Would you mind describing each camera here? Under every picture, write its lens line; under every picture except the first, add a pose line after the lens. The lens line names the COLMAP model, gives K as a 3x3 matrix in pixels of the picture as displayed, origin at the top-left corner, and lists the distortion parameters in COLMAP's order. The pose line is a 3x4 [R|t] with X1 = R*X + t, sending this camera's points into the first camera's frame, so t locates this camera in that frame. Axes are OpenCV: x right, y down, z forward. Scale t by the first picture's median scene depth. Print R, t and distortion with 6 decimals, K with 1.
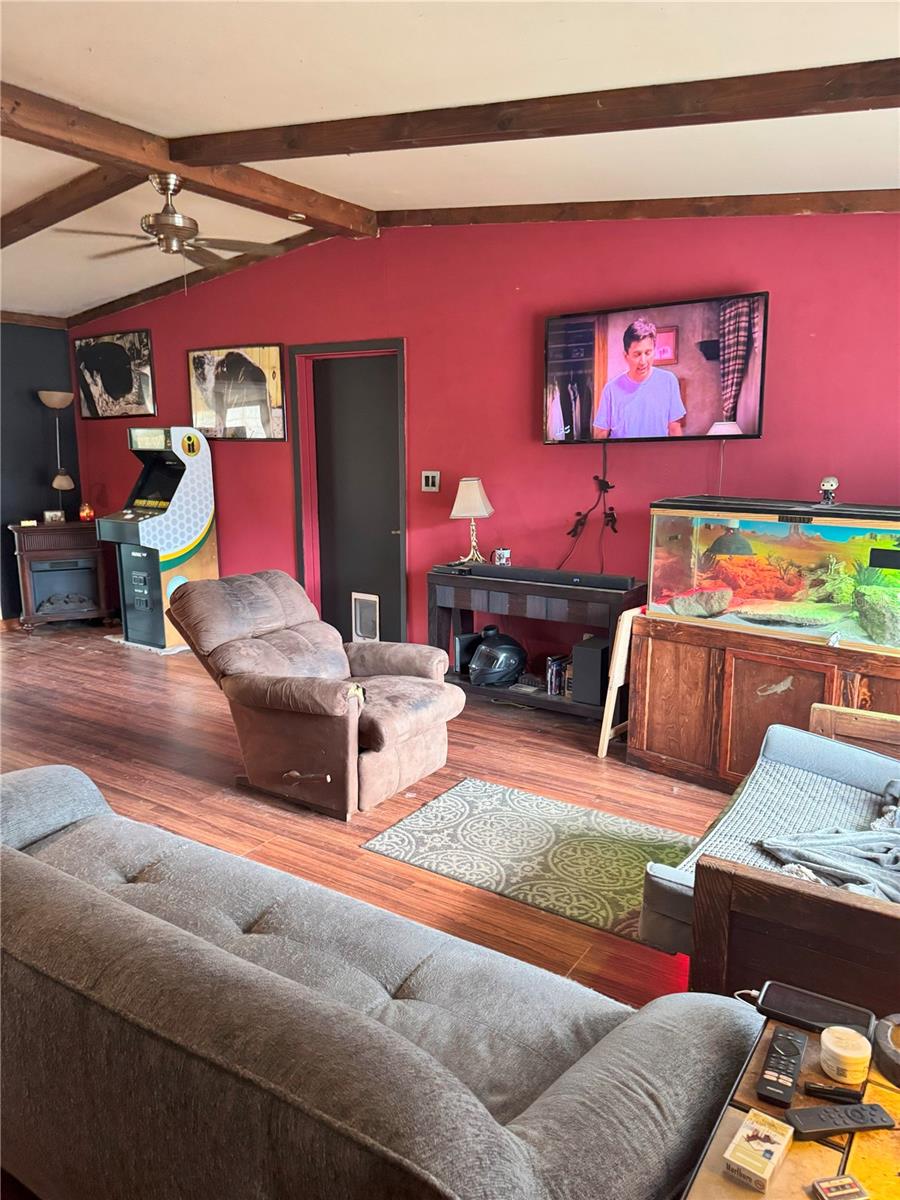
lens RADIAL K [[843.5, 0, 450.0], [0, 843.5, 600.0], [0, 0, 1]] dist [0.043896, -0.002759]
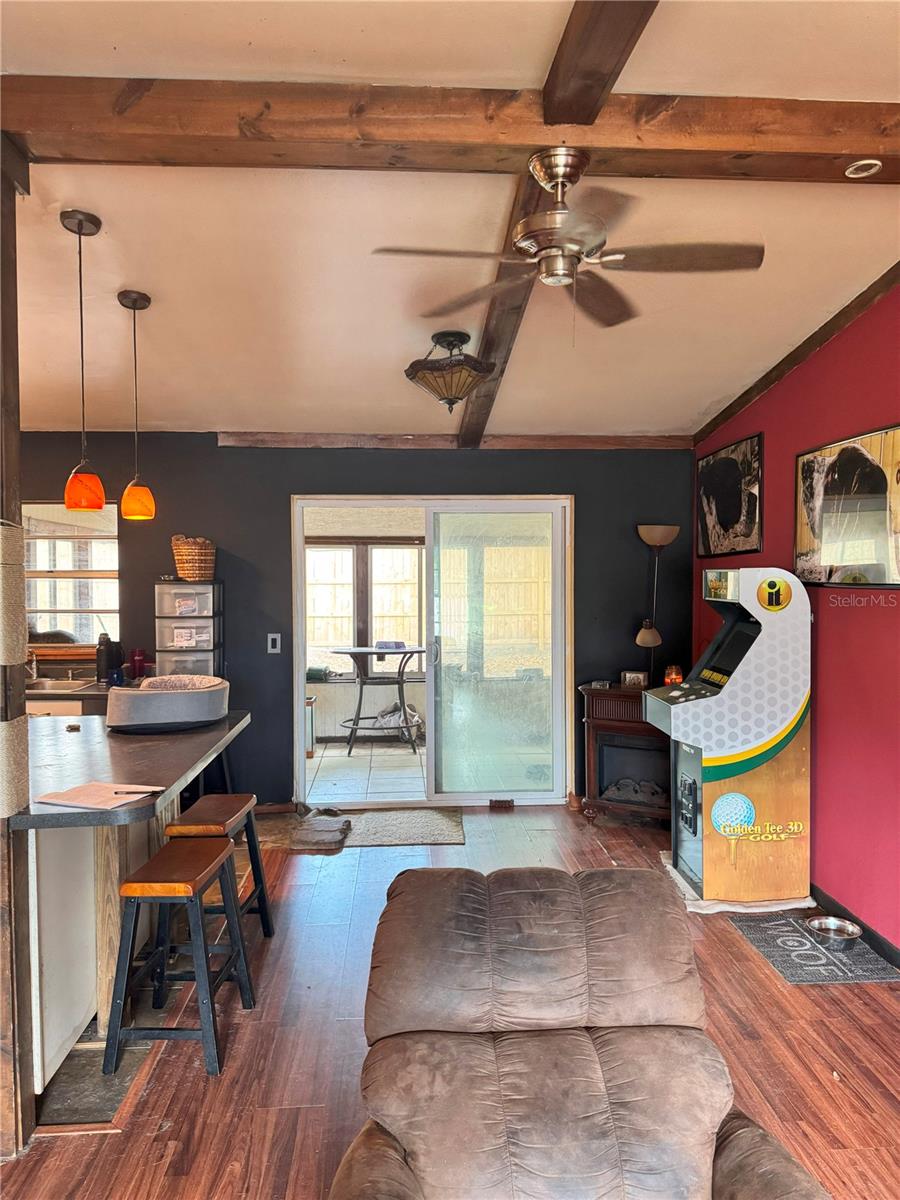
lens RADIAL K [[858.9, 0, 457.7], [0, 858.9, 601.1], [0, 0, 1]] dist [0.079996, -0.114194]
pose [[0.613071, 0.027695, -0.789543, 0.068755], [-0.150879, 0.985095, -0.082602, -0.084256], [0.775487, 0.169766, 0.608111, 0.400660]]
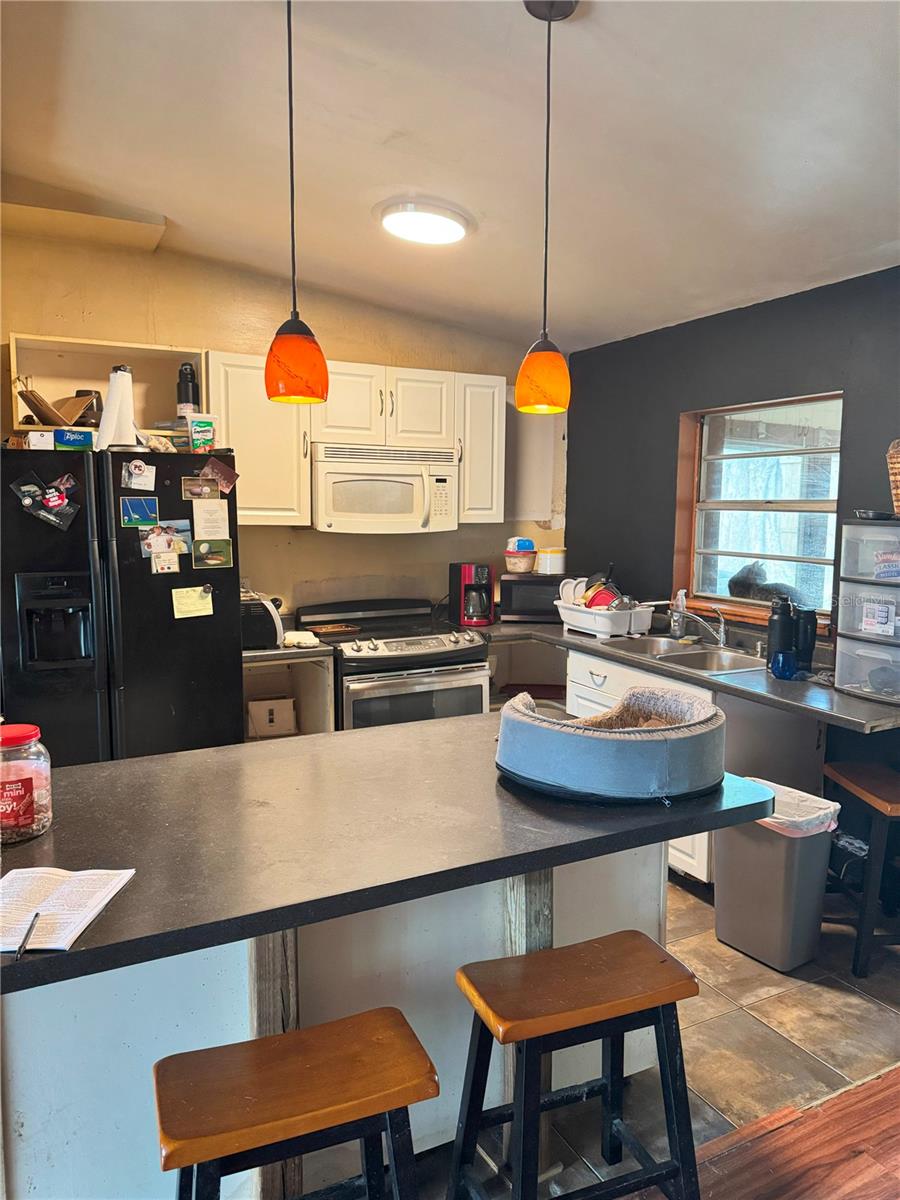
lens RADIAL K [[856.3, 0, 453.9], [0, 856.3, 597.0], [0, 0, 1]] dist [0.075996, -0.175211]
pose [[-0.471962, 0.101532, -0.875753, -0.217002], [-0.171169, 0.963891, 0.203997, -0.146460], [0.864843, 0.246181, -0.437541, 0.707190]]
